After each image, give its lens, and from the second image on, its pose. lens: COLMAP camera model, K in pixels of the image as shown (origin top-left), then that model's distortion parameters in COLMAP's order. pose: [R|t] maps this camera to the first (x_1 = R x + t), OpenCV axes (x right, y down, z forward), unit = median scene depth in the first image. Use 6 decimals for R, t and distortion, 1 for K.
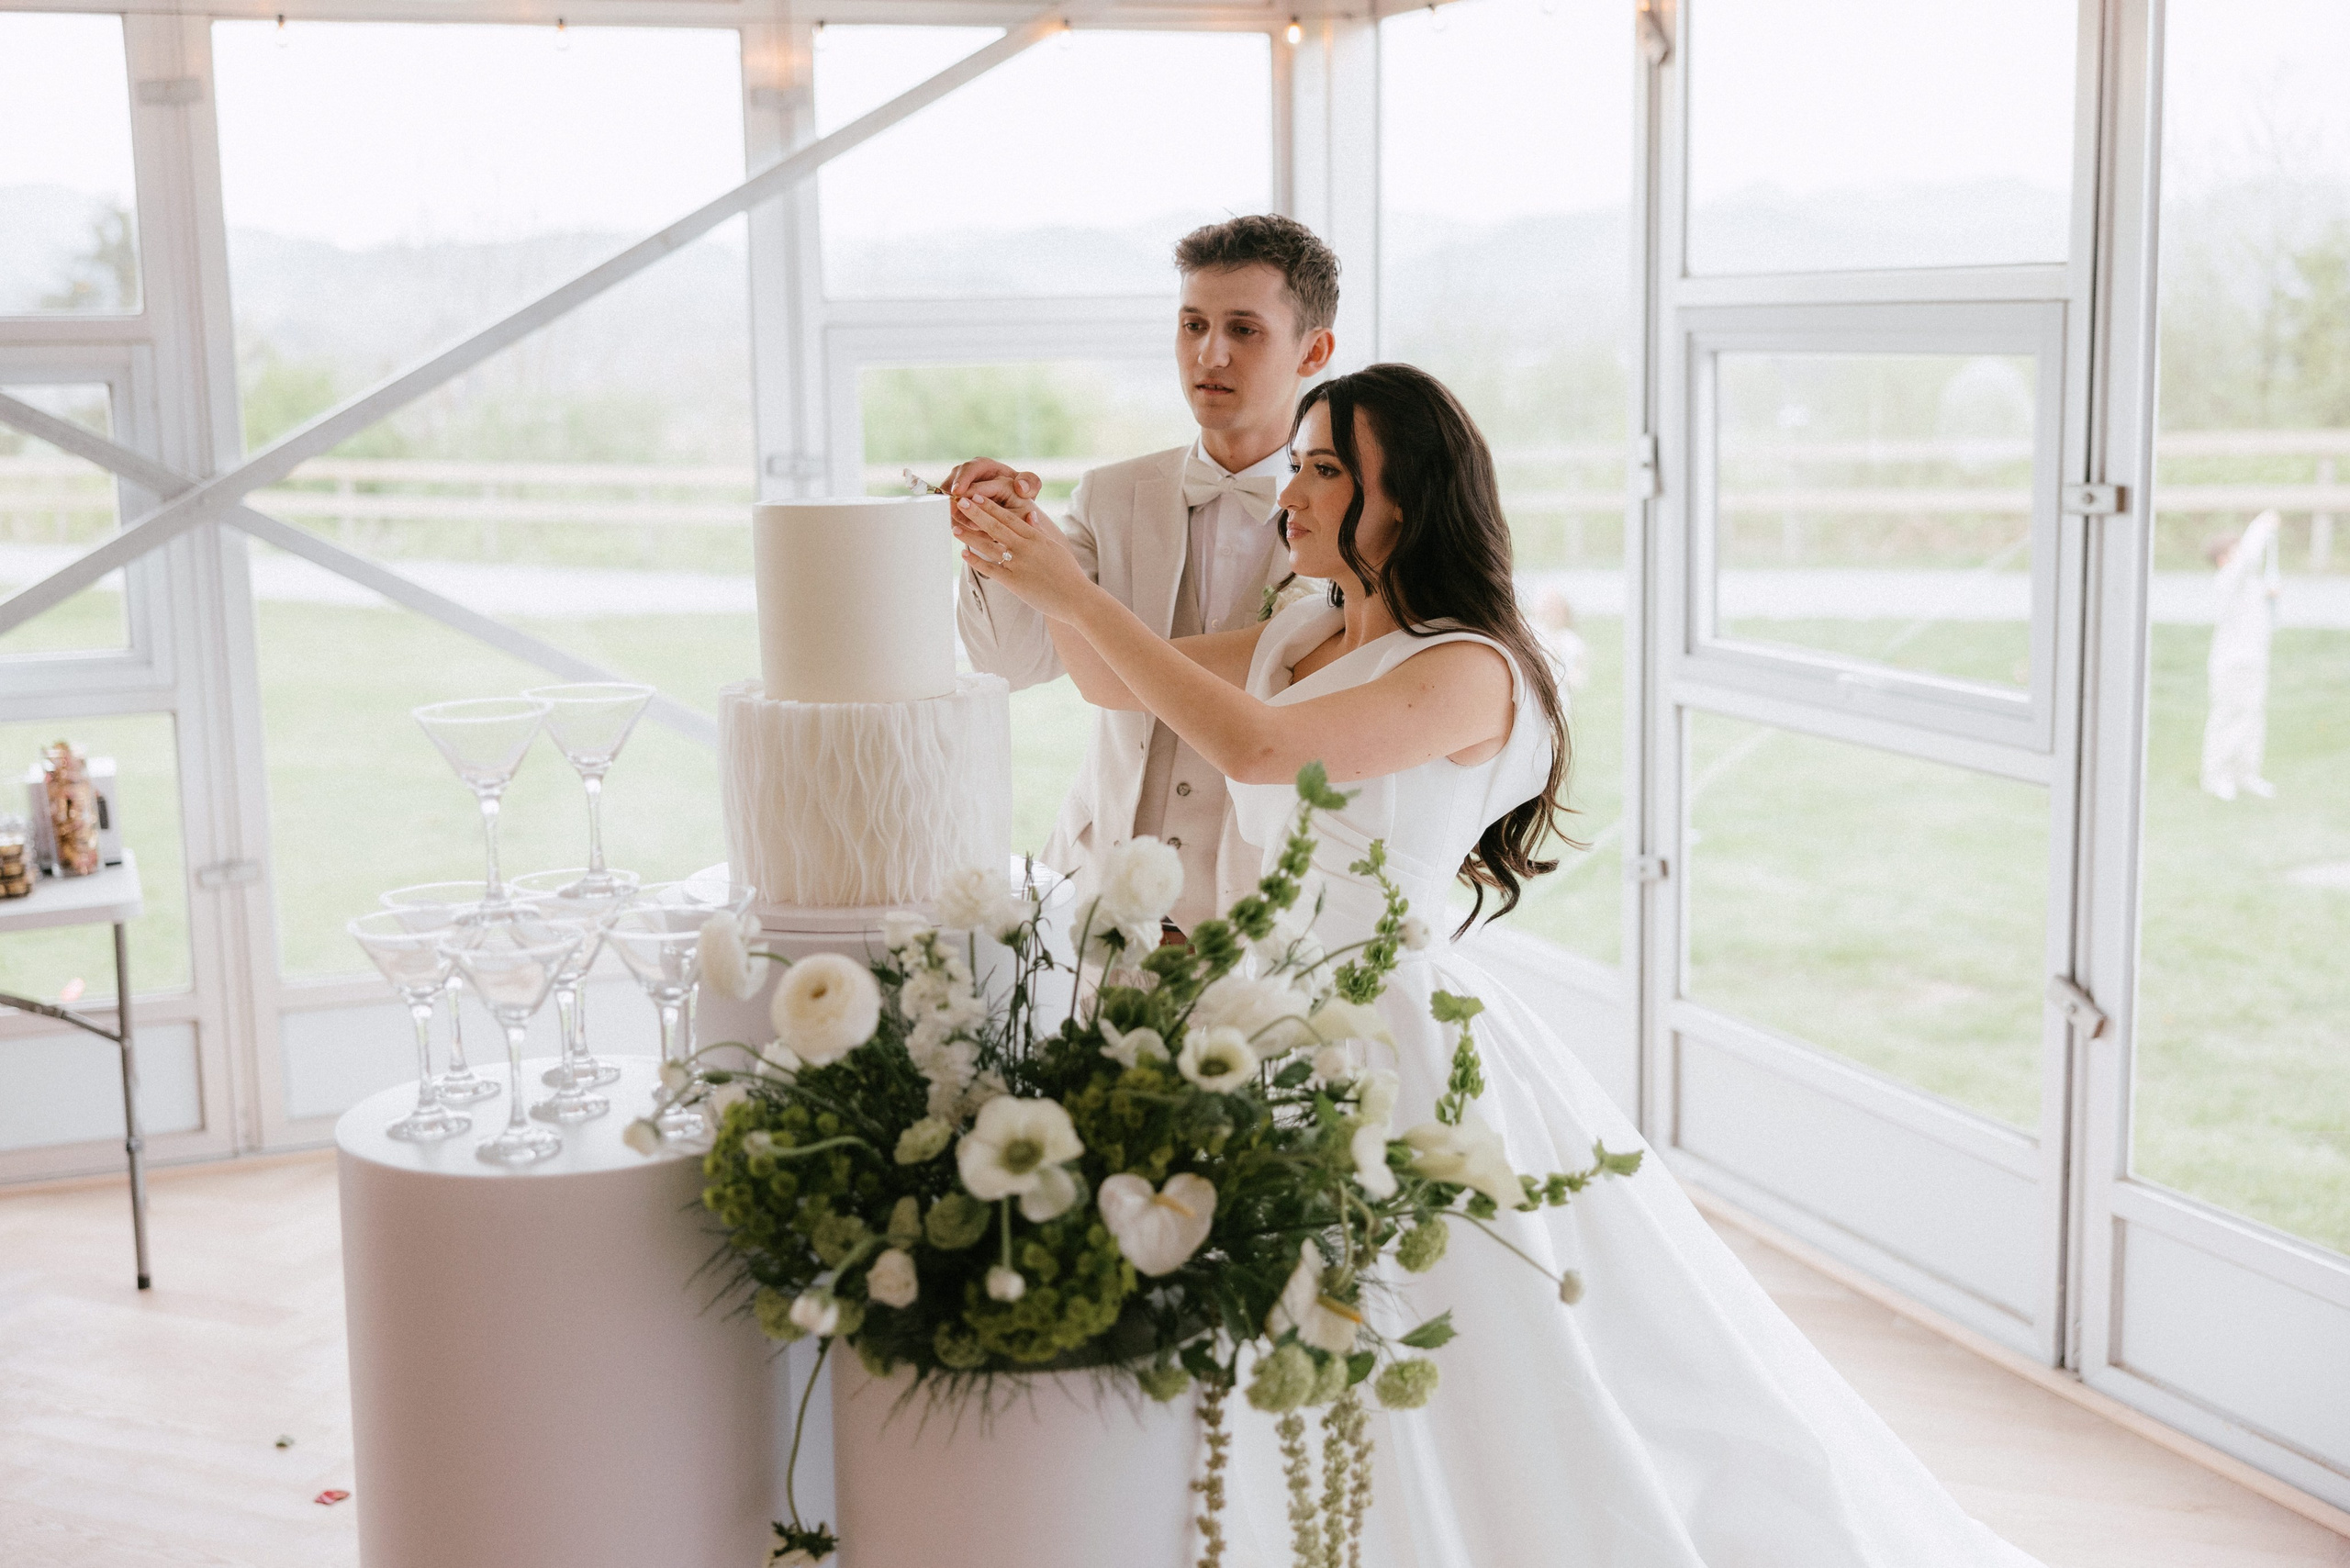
lens RADIAL K [[2884.8, 0, 1177.5], [0, 2884.8, 786.9], [0, 0, 1]] dist [0.010190, 0.000000]
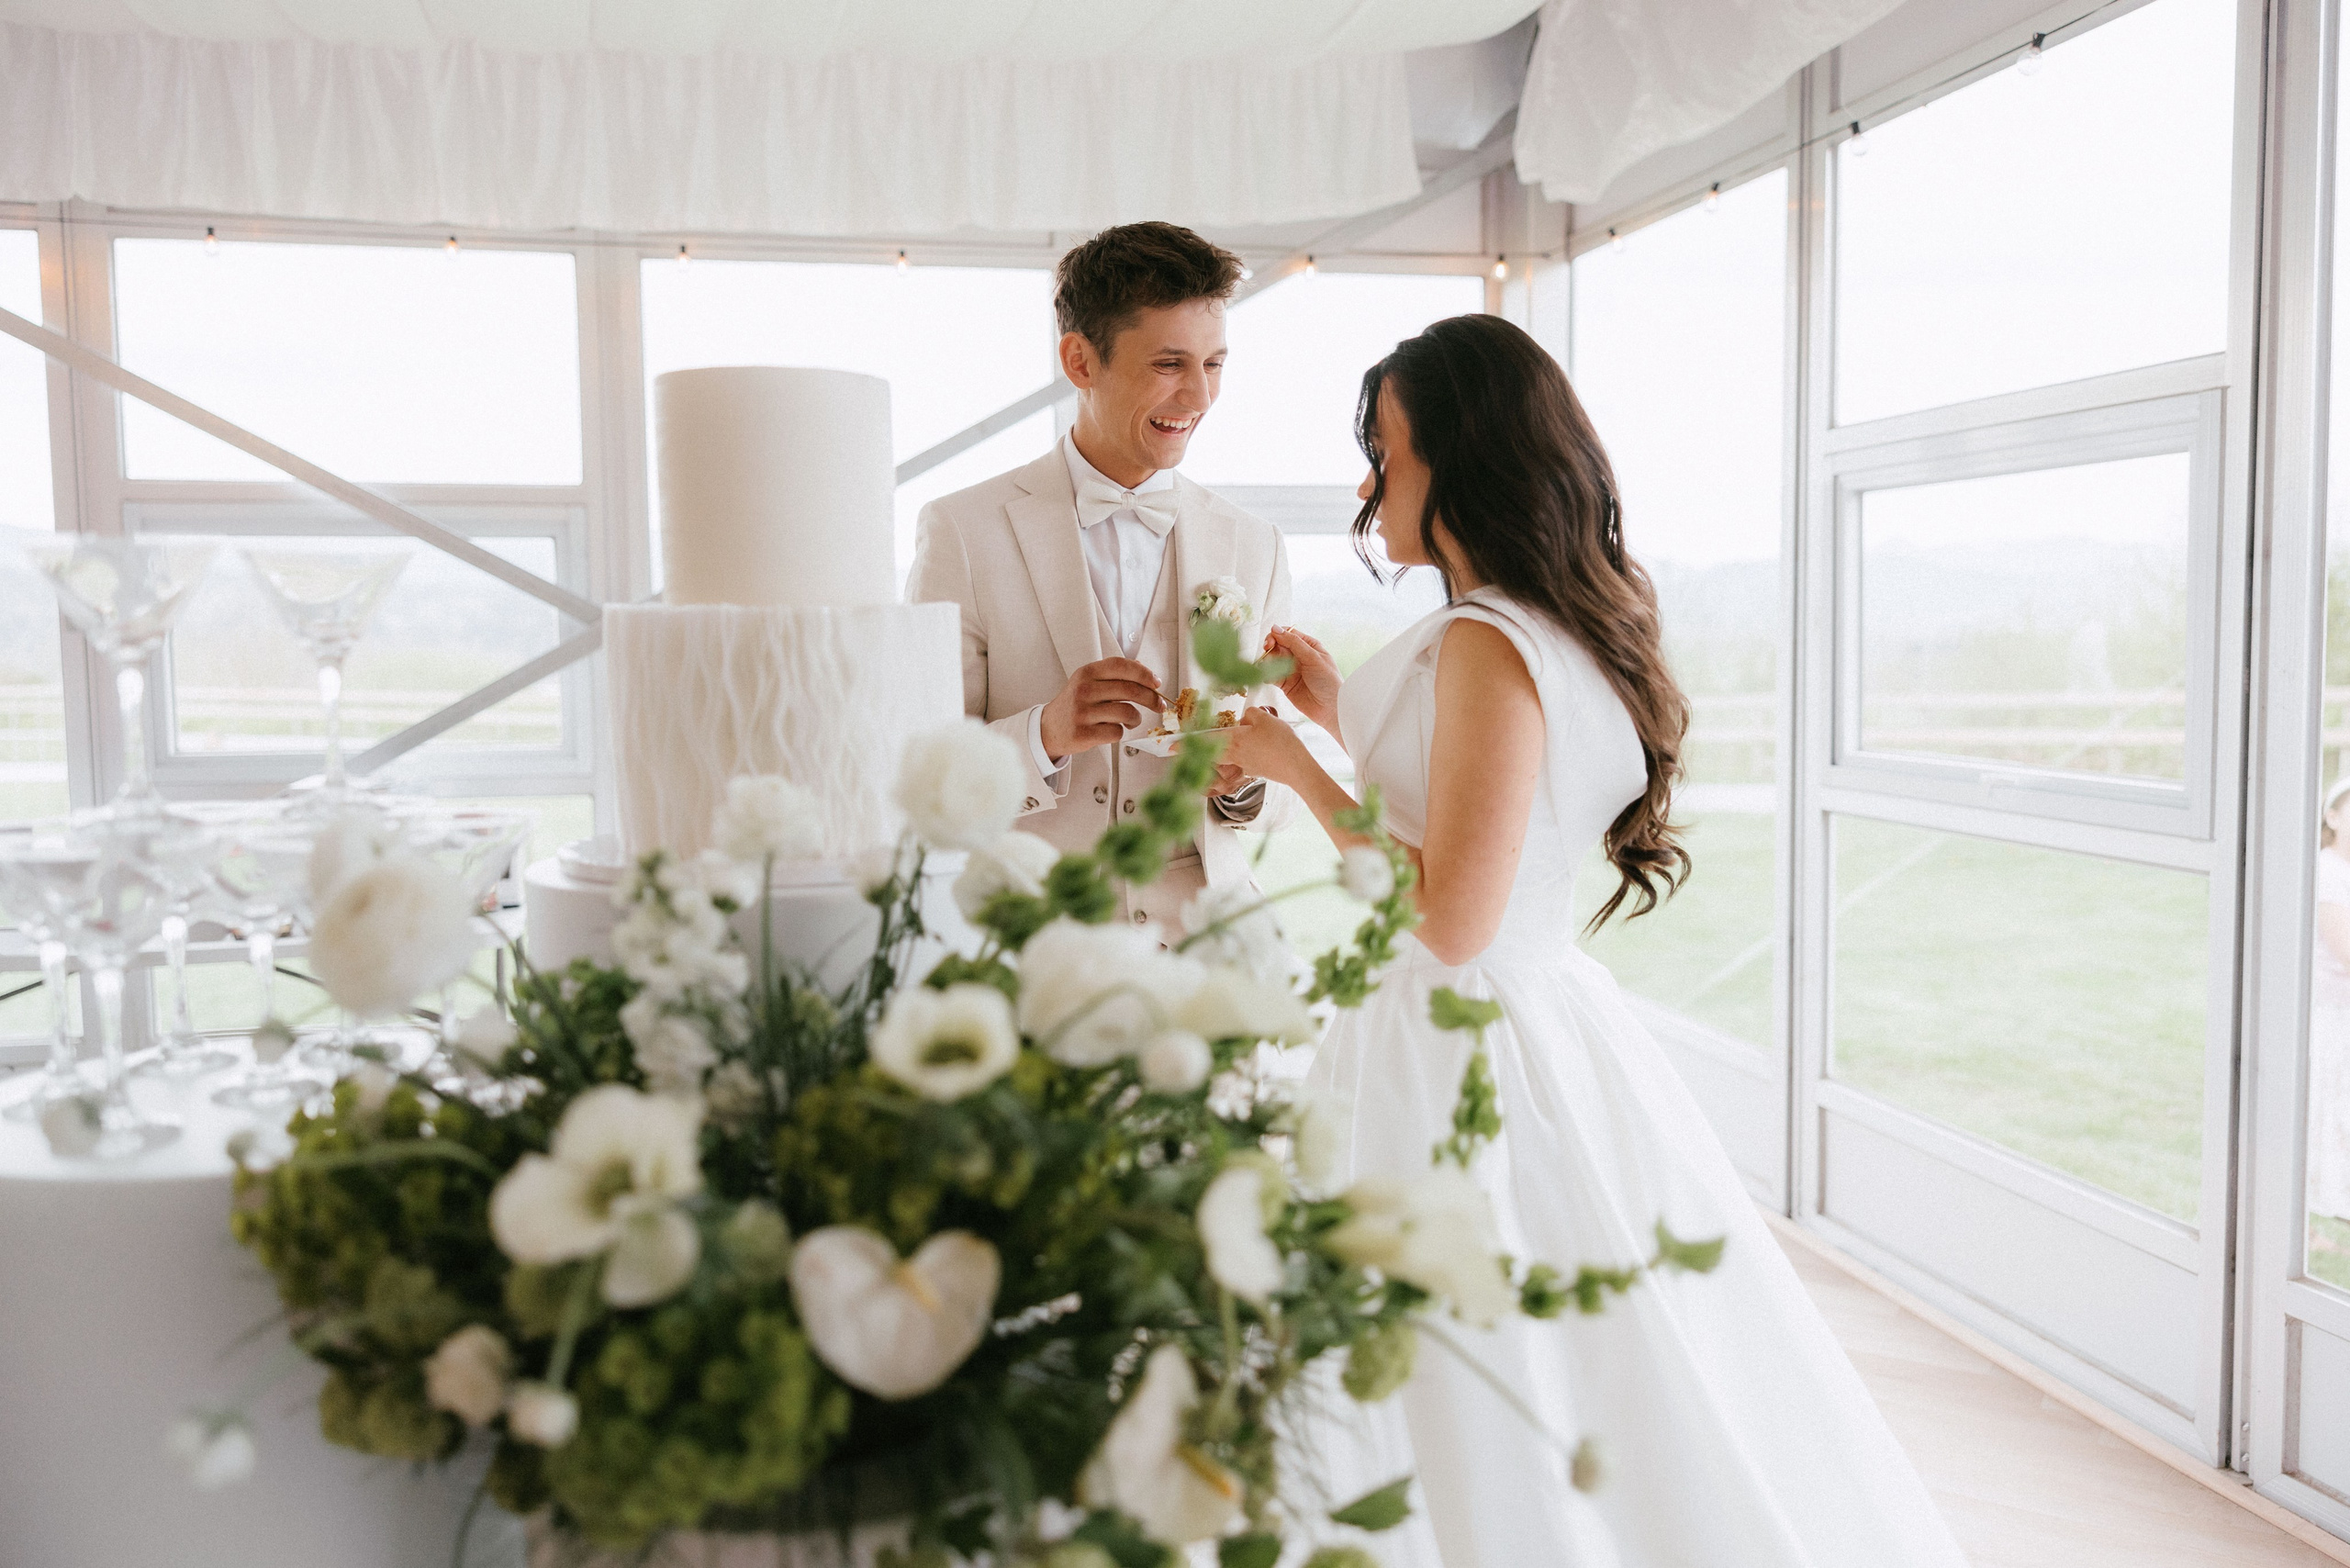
lens RADIAL K [[1860.1, 0, 1168.5], [0, 1860.1, 767.4], [0, 0, 1]] dist [0.012665, -0.005112]
pose [[0.984698, 0.019567, -0.173167, 0.058800], [-0.035534, 0.995345, -0.089590, 0.034439], [0.170608, 0.094373, 0.980809, 0.304384]]
